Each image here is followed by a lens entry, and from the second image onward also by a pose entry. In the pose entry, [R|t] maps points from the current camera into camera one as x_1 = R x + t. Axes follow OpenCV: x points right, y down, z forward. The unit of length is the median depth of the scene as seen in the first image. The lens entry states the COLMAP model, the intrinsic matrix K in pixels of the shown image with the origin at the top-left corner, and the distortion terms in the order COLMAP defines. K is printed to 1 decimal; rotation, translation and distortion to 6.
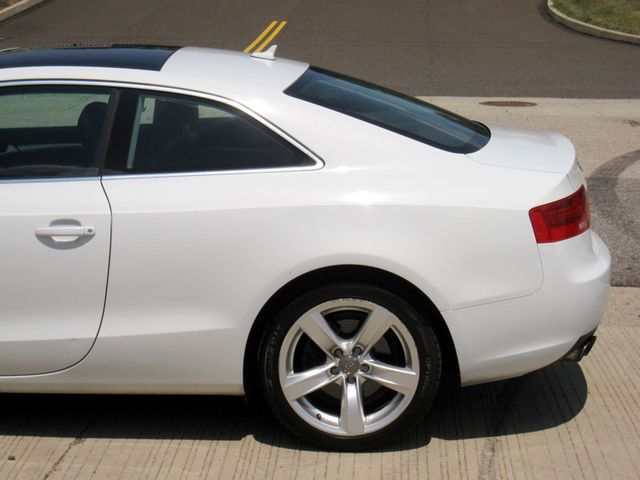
lens RADIAL K [[1531.2, 0, 320.0], [0, 1531.2, 240.0], [0, 0, 1]] dist [-0.041173, -0.739890]
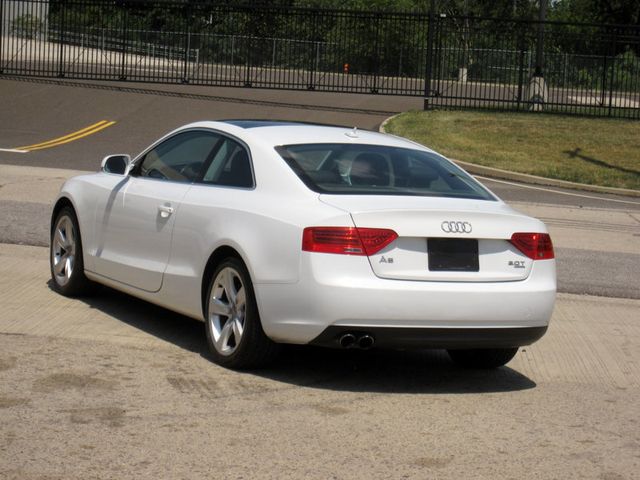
lens RADIAL K [[1784.6, 0, 320.0], [0, 1784.6, 240.0], [0, 0, 1]] dist [-0.057546, -0.122851]
pose [[0.997868, 0.064771, 0.008039, 0.697577], [-0.063726, 0.993491, -0.094413, 0.266981], [-0.014102, 0.093700, 0.995501, -1.279464]]
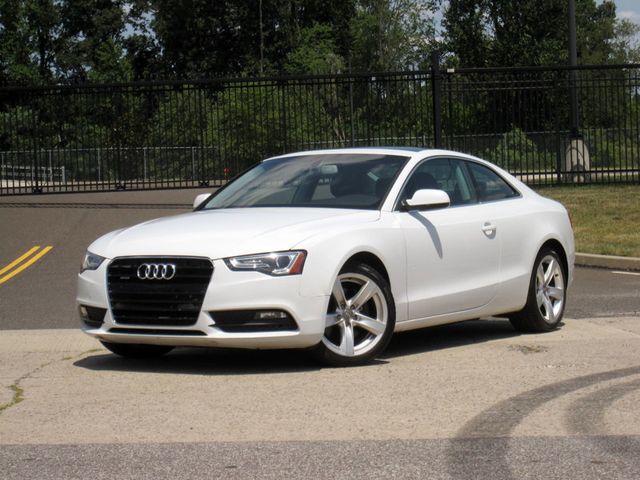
lens RADIAL K [[1784.6, 0, 320.0], [0, 1784.6, 240.0], [0, 0, 1]] dist [-0.057546, -0.122851]
pose [[0.995016, -0.029597, 0.095225, 0.154541], [0.044262, 0.986798, -0.155791, -0.030765], [-0.089357, 0.159230, 0.983189, 0.822702]]
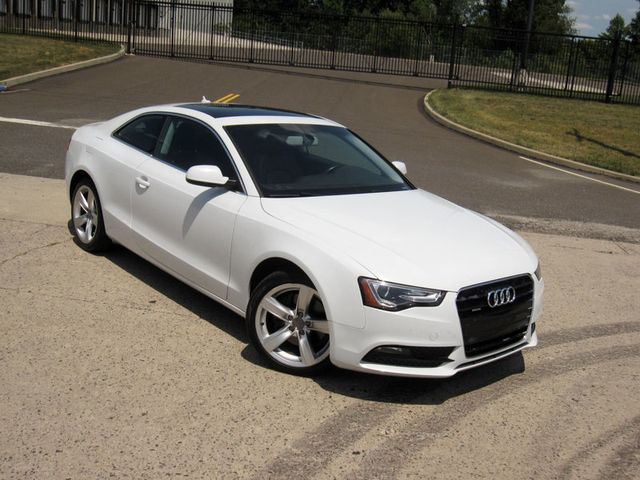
lens RADIAL K [[738.2, 0, 320.0], [0, 738.2, 240.0], [0, 0, 1]] dist [-0.095517, 0.040928]
pose [[0.994887, 0.099219, -0.018840, 0.502783], [-0.097807, 0.993078, 0.065039, -0.360263], [0.025162, -0.062864, 0.997705, 1.796644]]
